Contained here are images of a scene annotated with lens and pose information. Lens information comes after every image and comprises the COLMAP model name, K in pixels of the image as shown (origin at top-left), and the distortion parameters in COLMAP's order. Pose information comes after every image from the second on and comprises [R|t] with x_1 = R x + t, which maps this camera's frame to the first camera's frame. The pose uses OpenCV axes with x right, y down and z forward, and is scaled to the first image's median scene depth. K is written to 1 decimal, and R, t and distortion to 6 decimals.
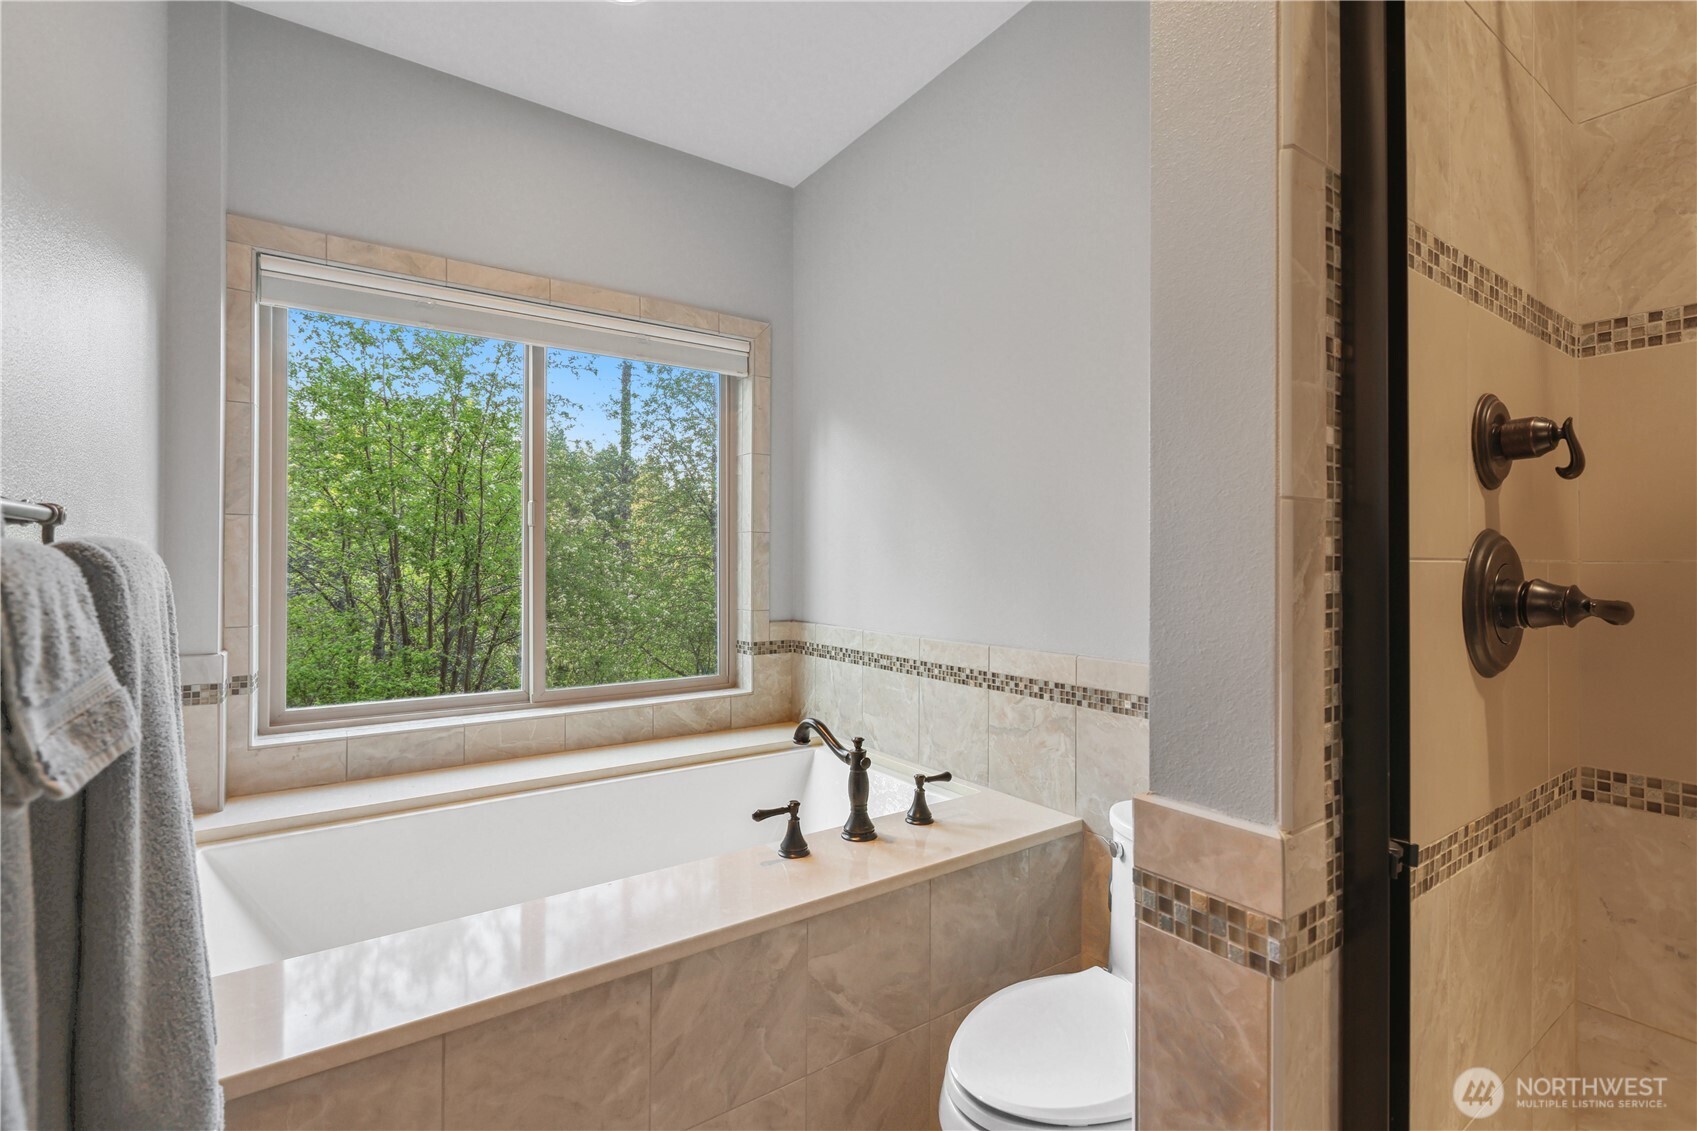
lens RADIAL K [[762.3, 0, 844.5], [0, 762.3, 563.3], [0, 0, 1]] dist [0.003121, -0.000139]
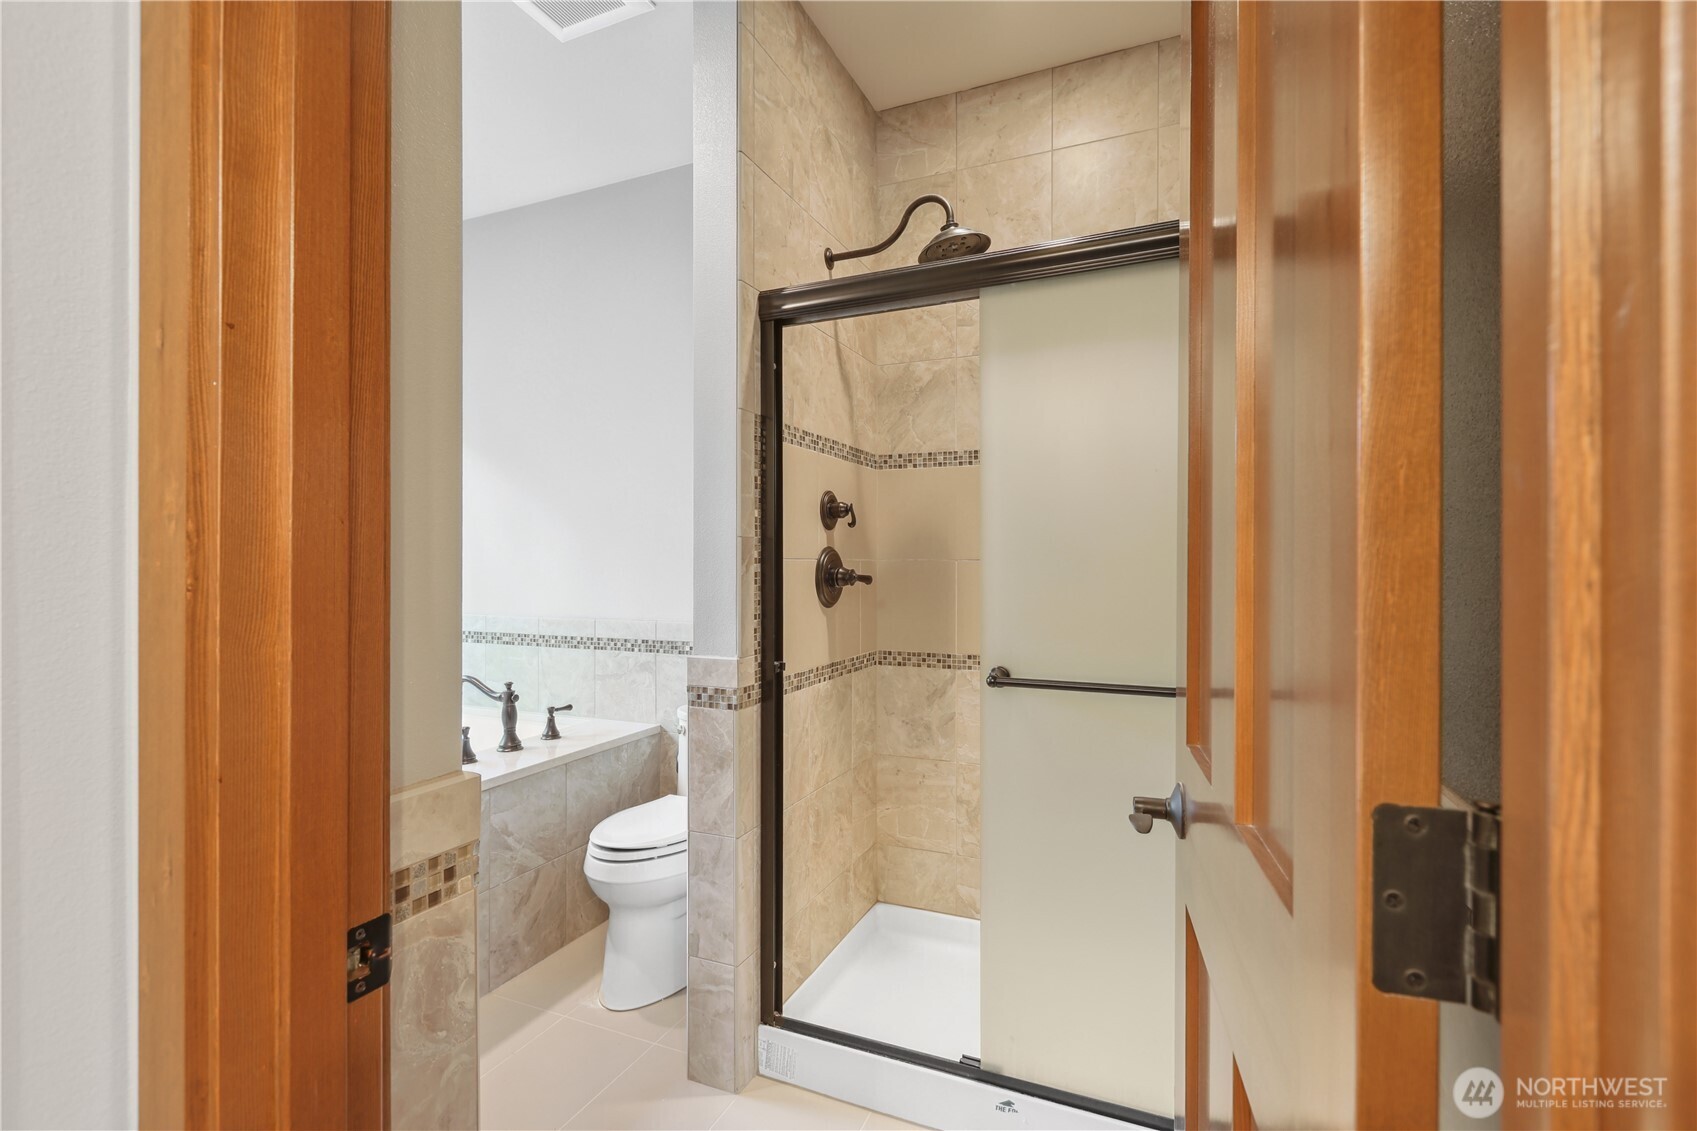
lens RADIAL K [[763.5, 0, 851.4], [0, 763.5, 559.6], [0, 0, 1]] dist [0.001958, 0.000564]
pose [[0.846338, -0.000527, 0.532646, -0.326087], [0.002620, 0.999992, -0.003173, 0.003536], [-0.532639, 0.004081, 0.846332, -0.920800]]
